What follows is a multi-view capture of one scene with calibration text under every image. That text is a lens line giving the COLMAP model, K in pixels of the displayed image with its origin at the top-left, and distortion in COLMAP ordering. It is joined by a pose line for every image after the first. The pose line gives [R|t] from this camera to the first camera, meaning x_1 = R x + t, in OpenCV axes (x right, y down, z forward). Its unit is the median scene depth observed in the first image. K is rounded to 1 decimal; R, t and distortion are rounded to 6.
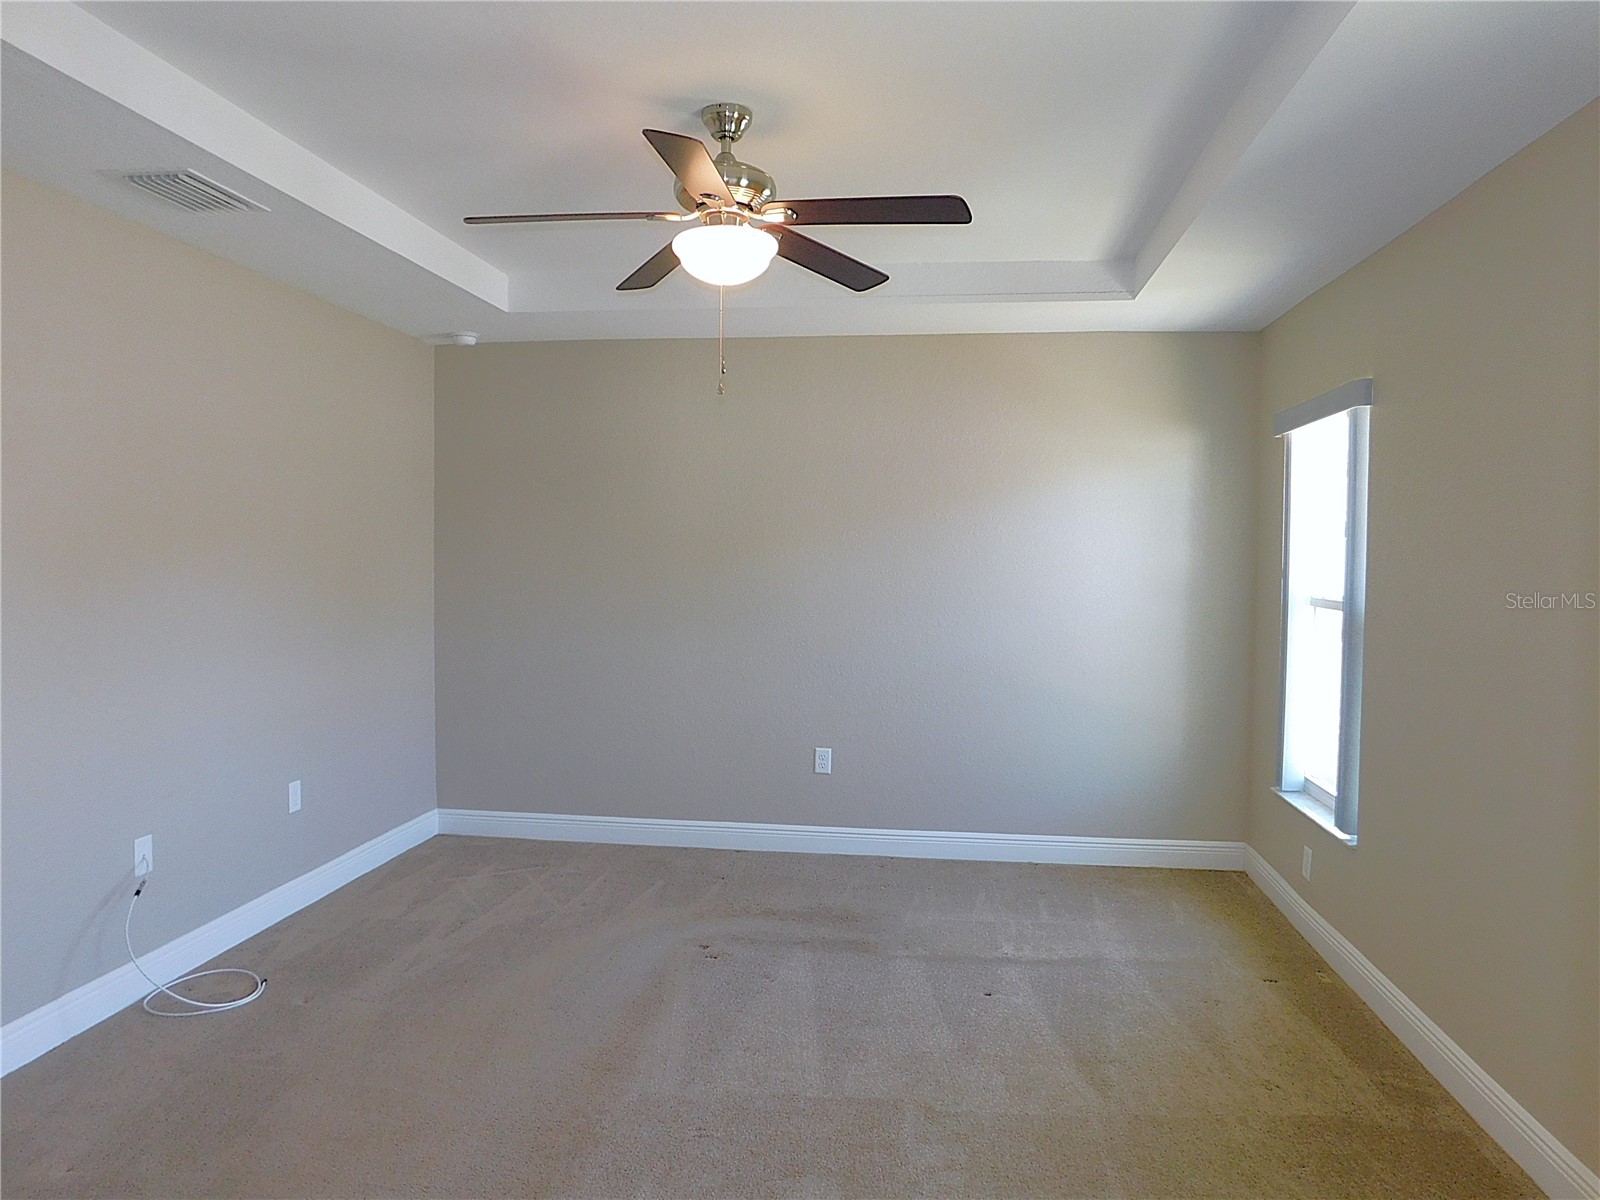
lens RADIAL K [[1074.0, 0, 800.0], [0, 1074.0, 600.0], [0, 0, 1]] dist [-0.078507, 0.061552]
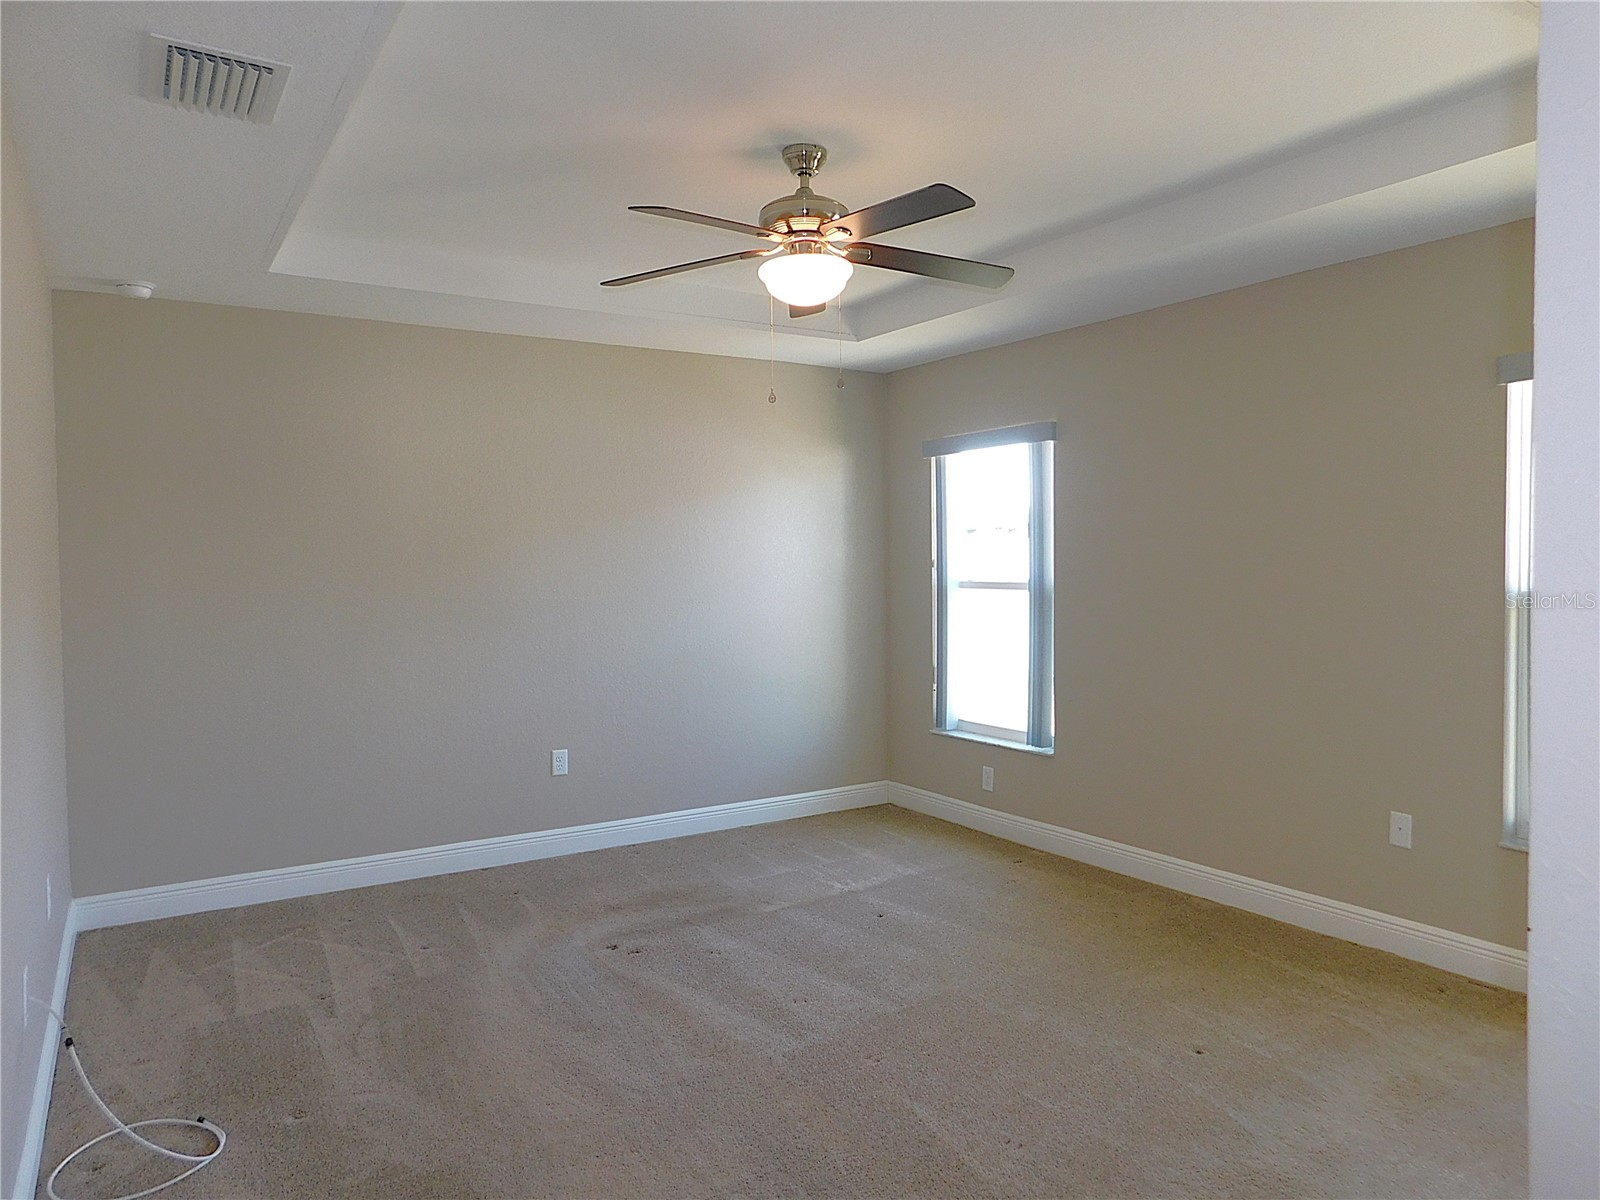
lens RADIAL K [[1074.0, 0, 800.0], [0, 1074.0, 600.0], [0, 0, 1]] dist [-0.078507, 0.061552]
pose [[0.760188, -0.040437, 0.648444, -0.522972], [0.047021, 0.998868, 0.007165, 0.002315], [-0.648000, 0.025044, 0.761229, 0.107930]]
